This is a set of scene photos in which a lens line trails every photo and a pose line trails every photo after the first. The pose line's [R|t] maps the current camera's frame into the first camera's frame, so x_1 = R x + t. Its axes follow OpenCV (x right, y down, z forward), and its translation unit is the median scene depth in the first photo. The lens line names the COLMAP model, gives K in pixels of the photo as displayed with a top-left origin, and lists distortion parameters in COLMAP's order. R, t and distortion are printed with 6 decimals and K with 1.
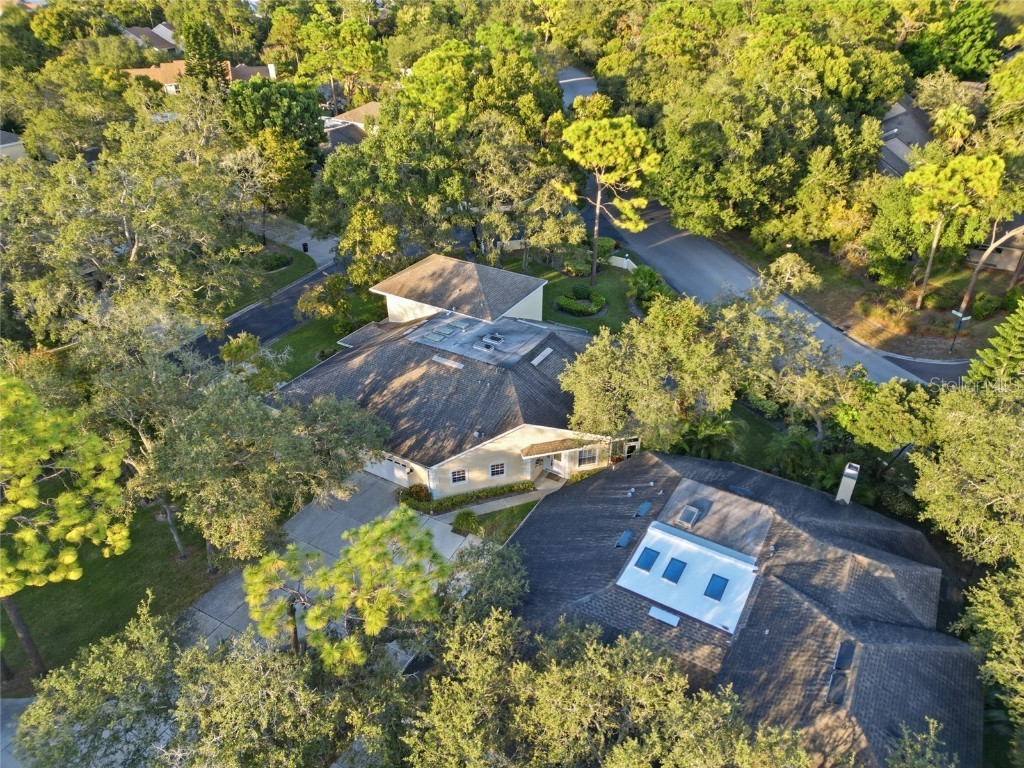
lens RADIAL K [[715.9, 0, 512.0], [0, 715.9, 384.0], [0, 0, 1]] dist [0.053555, -0.002645]
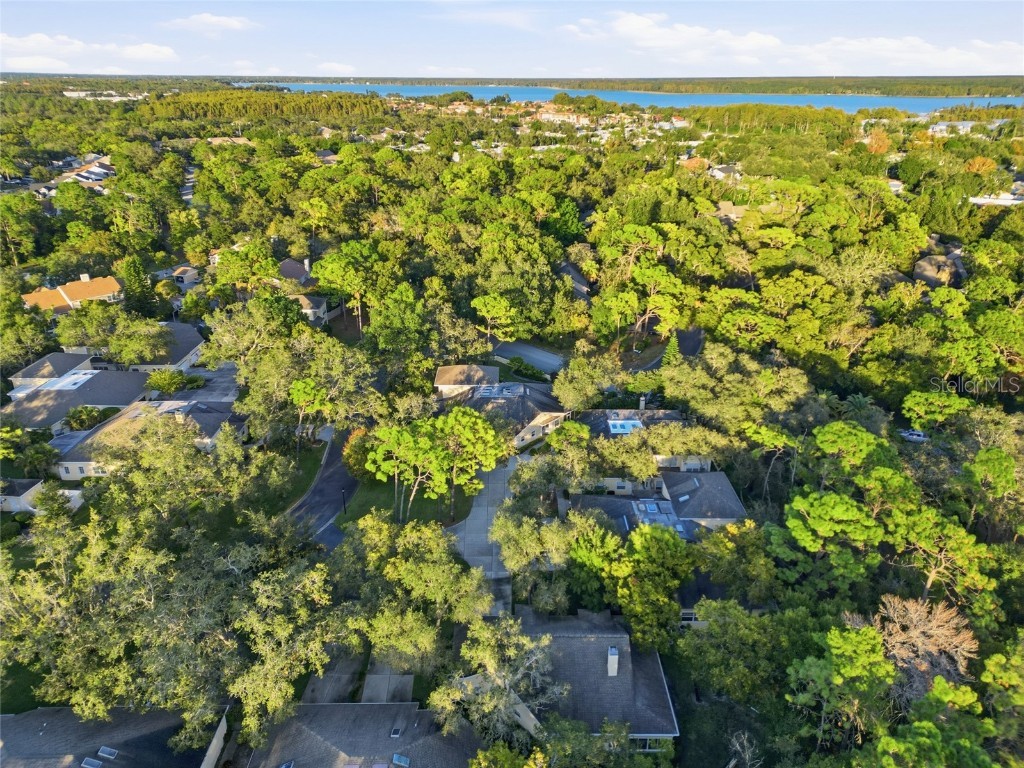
lens RADIAL K [[715.9, 0, 512.0], [0, 715.9, 384.0], [0, 0, 1]] dist [0.053555, -0.002645]
pose [[0.864563, -0.198762, 0.461546, -0.899358], [0.269427, 0.958630, -0.091859, 0.118299], [-0.424194, 0.203771, 0.882347, -0.940449]]
